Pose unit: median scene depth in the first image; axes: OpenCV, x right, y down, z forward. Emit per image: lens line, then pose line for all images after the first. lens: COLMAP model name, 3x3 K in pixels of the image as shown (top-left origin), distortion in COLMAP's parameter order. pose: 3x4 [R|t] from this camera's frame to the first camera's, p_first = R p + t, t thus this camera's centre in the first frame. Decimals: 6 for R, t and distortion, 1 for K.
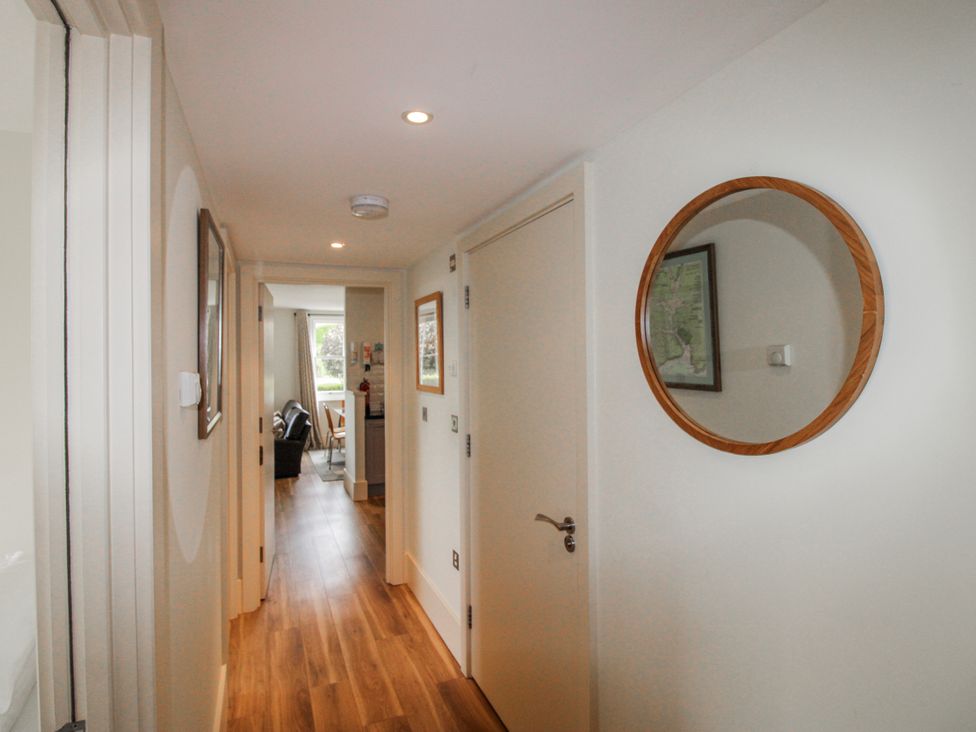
lens RADIAL K [[507.2, 0, 474.3], [0, 507.2, 353.1], [0, 0, 1]] dist [0.001210, -0.016382]
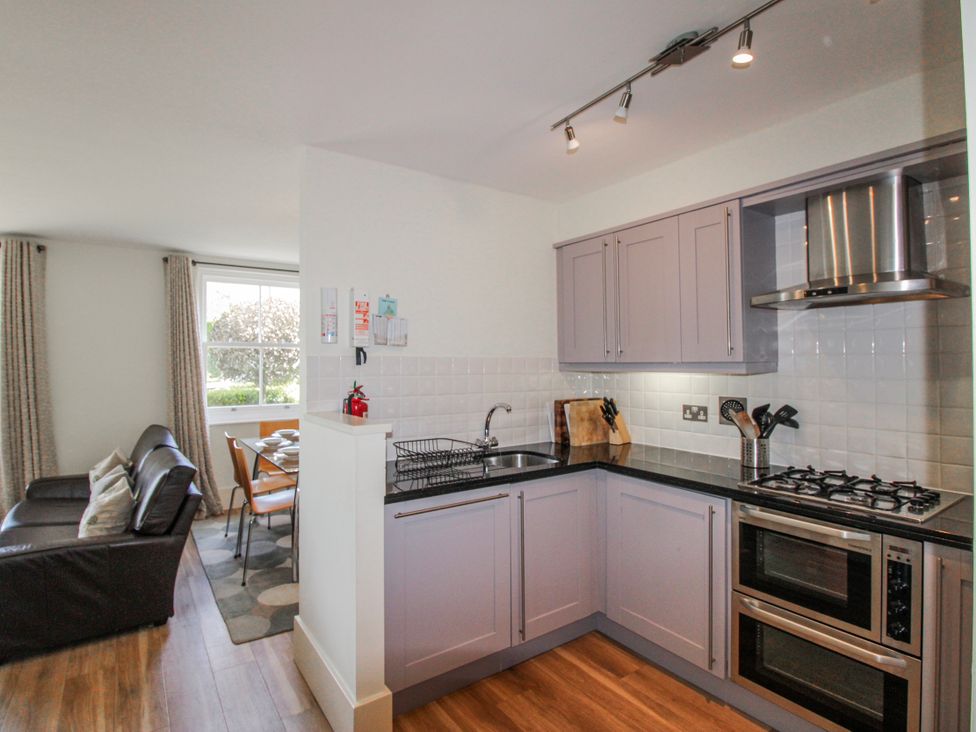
lens RADIAL K [[509.4, 0, 480.5], [0, 509.4, 346.2], [0, 0, 1]] dist [-0.010484, -0.001698]
pose [[0.977615, 0.008622, 0.210225, -0.171491], [-0.004776, 0.999812, -0.018795, 0.024012], [-0.210347, 0.017371, 0.977472, 0.498935]]
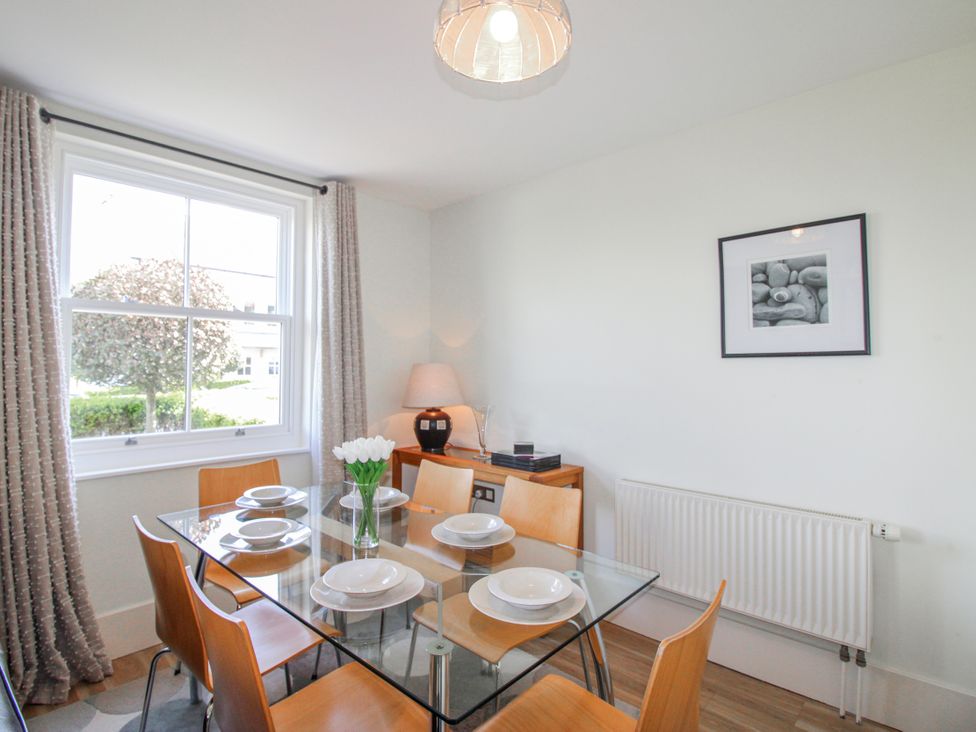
lens RADIAL K [[507.2, 0, 474.3], [0, 507.2, 353.1], [0, 0, 1]] dist [0.001210, -0.016382]
pose [[0.913602, 0.023665, 0.405921, -0.285402], [-0.017498, 0.999668, -0.018898, 0.042677], [-0.406233, 0.010163, 0.913713, 0.855947]]
